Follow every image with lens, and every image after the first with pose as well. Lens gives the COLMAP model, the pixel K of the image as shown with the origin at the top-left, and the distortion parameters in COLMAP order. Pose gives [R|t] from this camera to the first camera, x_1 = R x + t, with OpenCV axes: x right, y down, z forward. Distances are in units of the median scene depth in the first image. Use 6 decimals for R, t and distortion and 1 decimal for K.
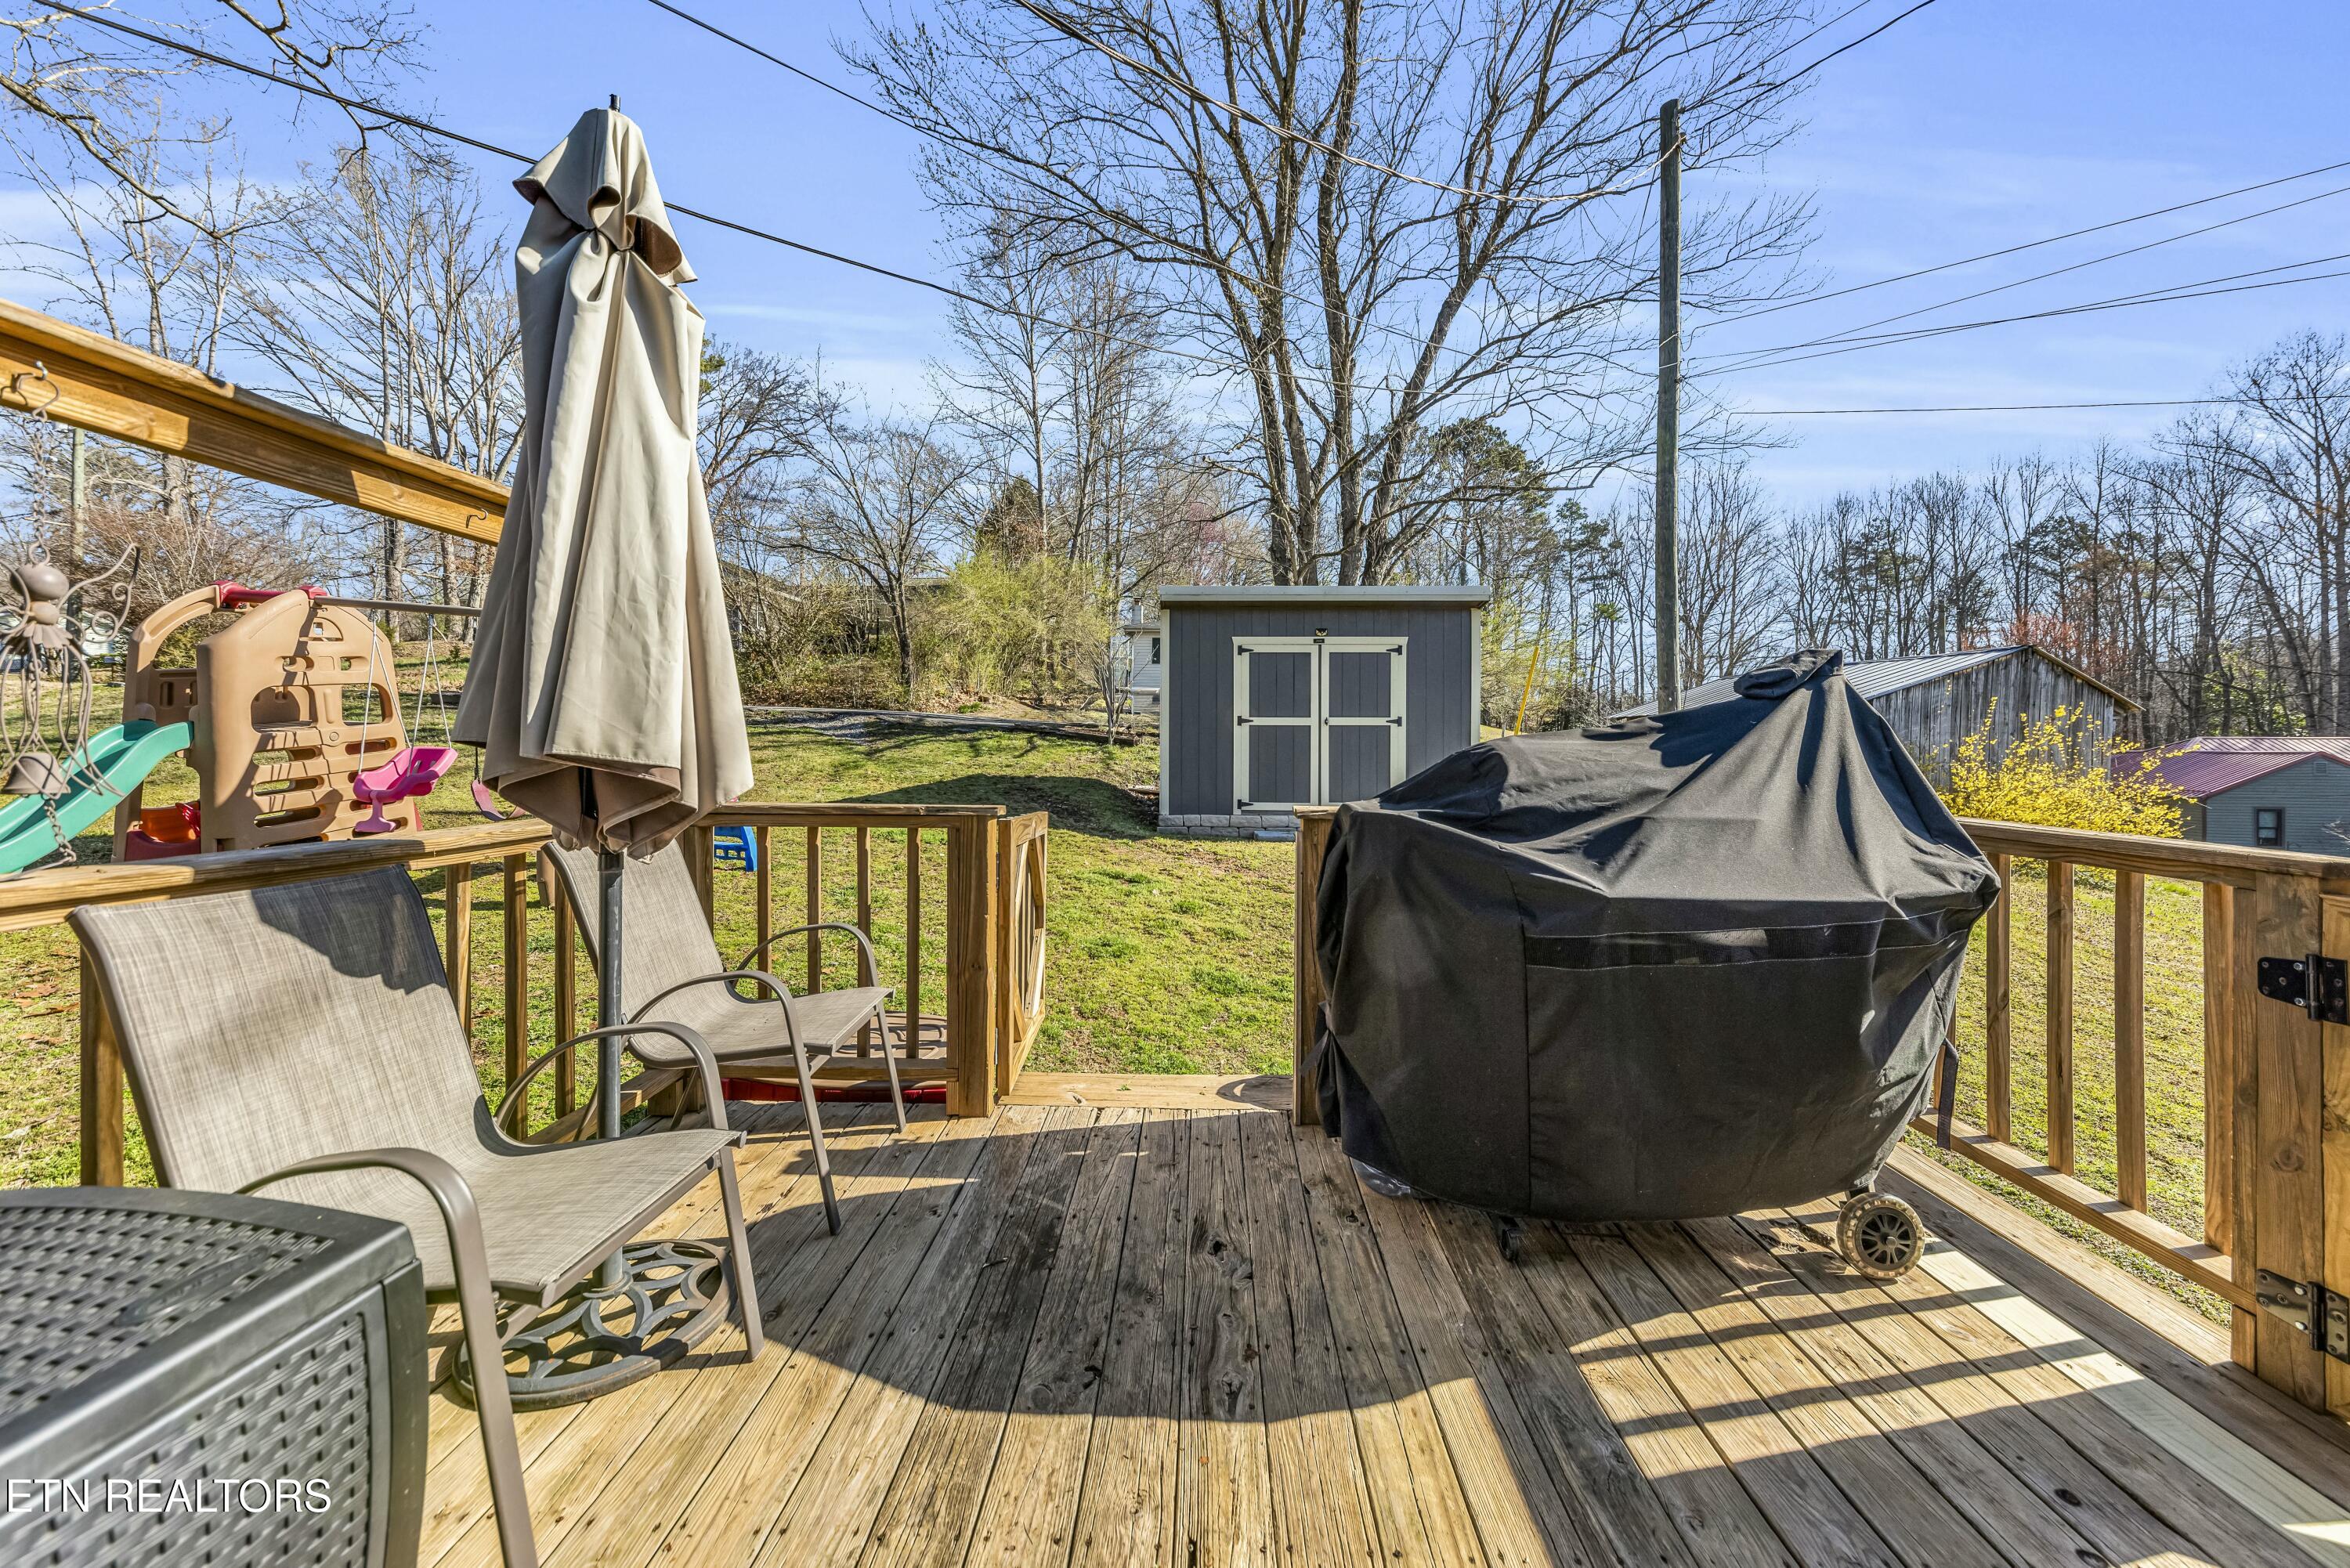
lens RADIAL K [[839.7, 0, 1173.3], [0, 839.7, 750.6], [0, 0, 1]] dist [-0.000563, -0.000020]
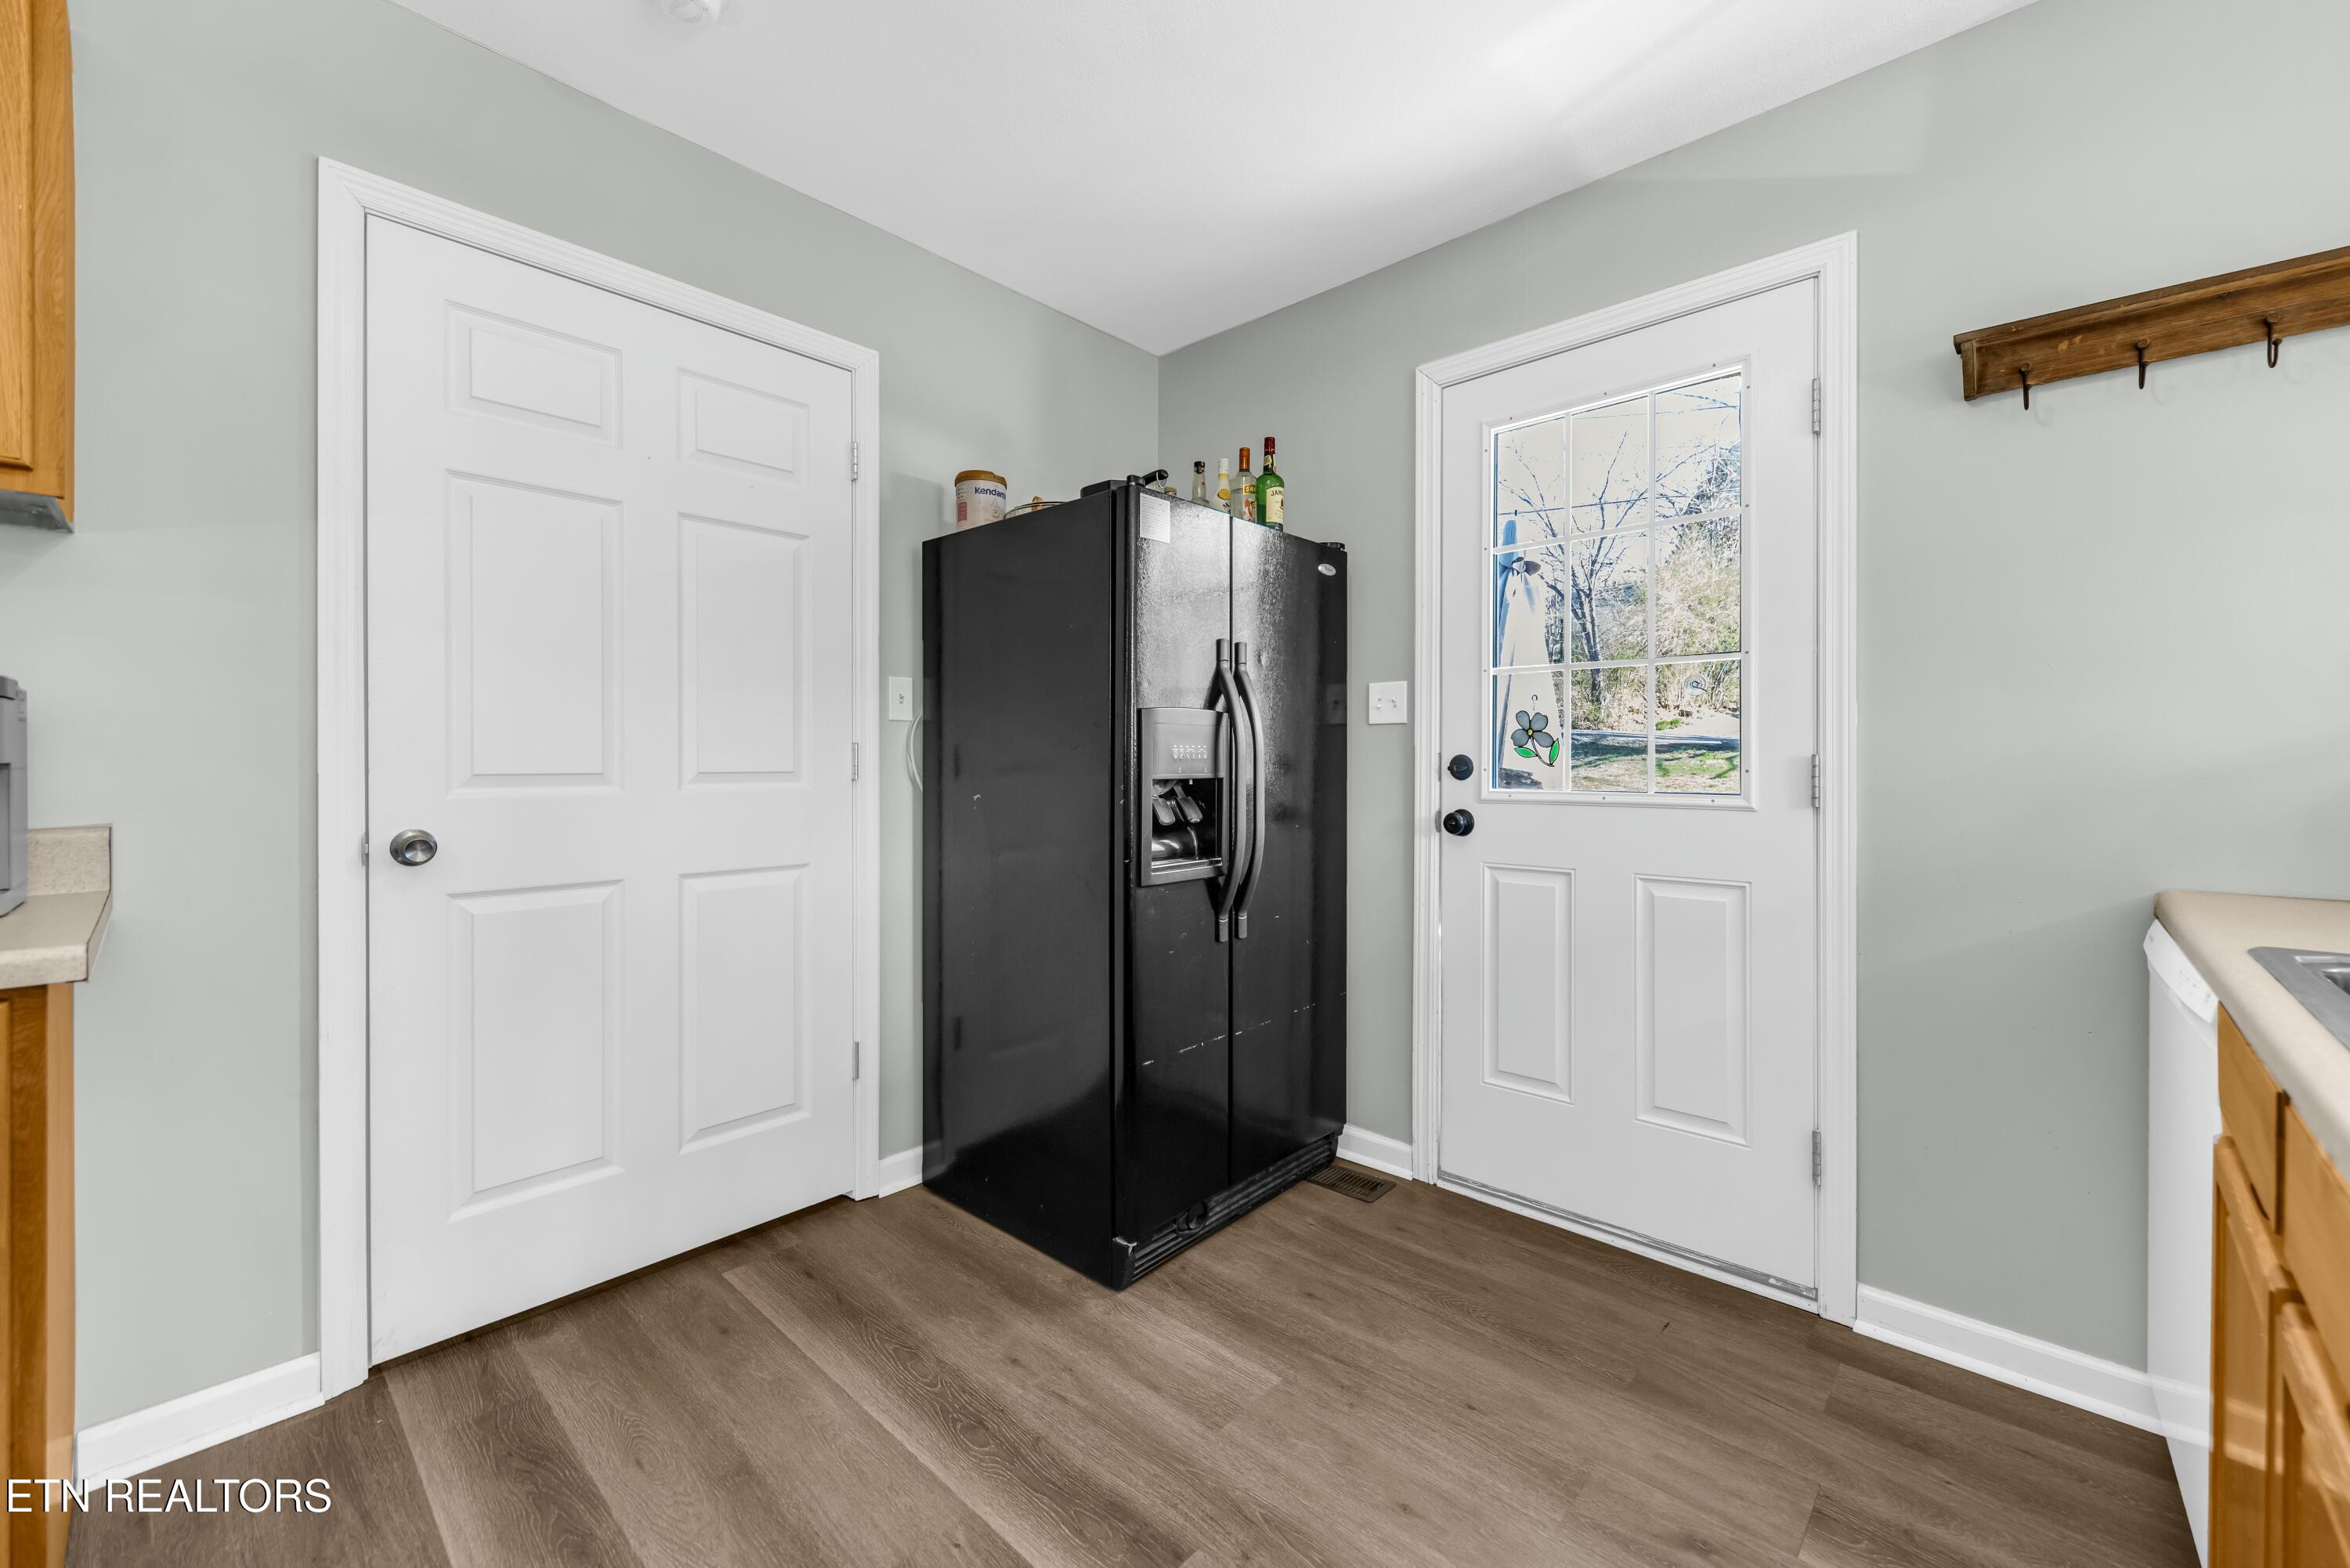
lens RADIAL K [[926.4, 0, 1183.2], [0, 926.4, 764.8], [0, 0, 1]] dist [-0.000728, -0.000253]
pose [[0.751885, 0.000277, -0.659294, 0.035900], [-0.004618, 0.999978, -0.004847, 0.001162], [0.659278, 0.006689, 0.751870, -0.151005]]
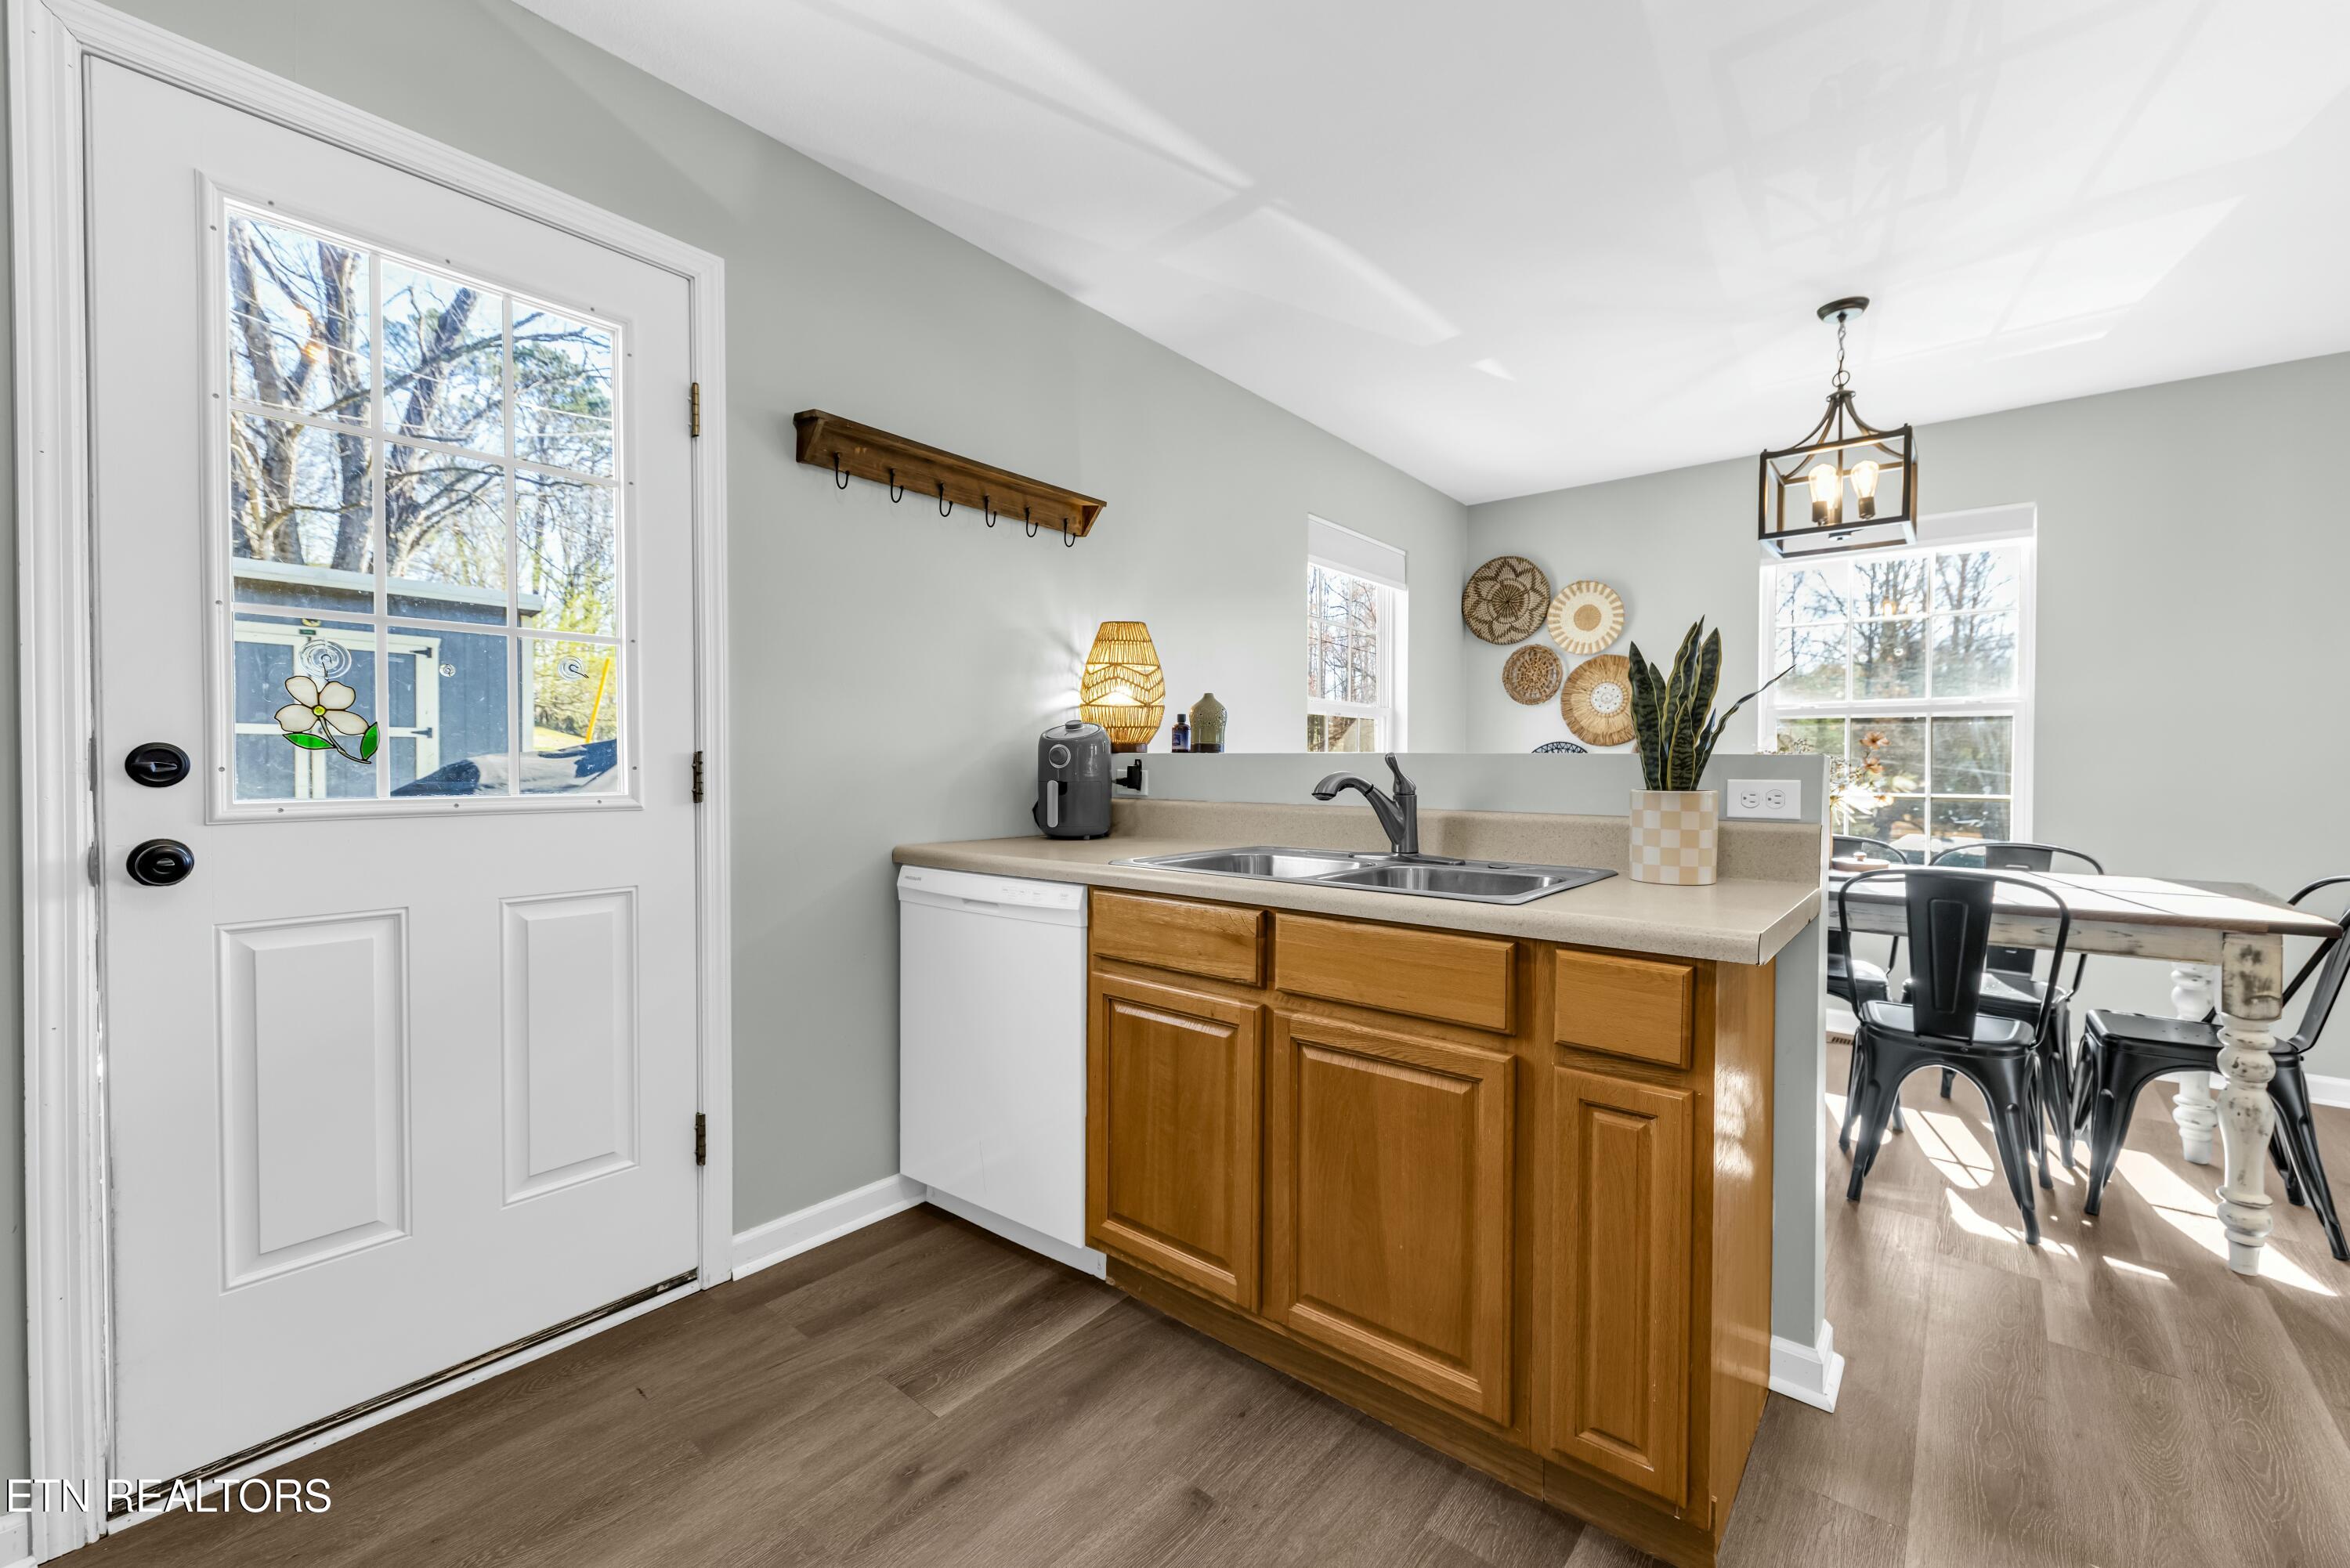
lens RADIAL K [[958.9, 0, 1175.0], [0, 958.9, 784.0], [0, 0, 1]] dist [-0.000802, 0.000055]
pose [[0.612429, -0.016544, 0.790353, -0.028253], [0.002123, 0.999812, 0.019283, 0.000933], [-0.790523, -0.010131, 0.612349, -0.138067]]
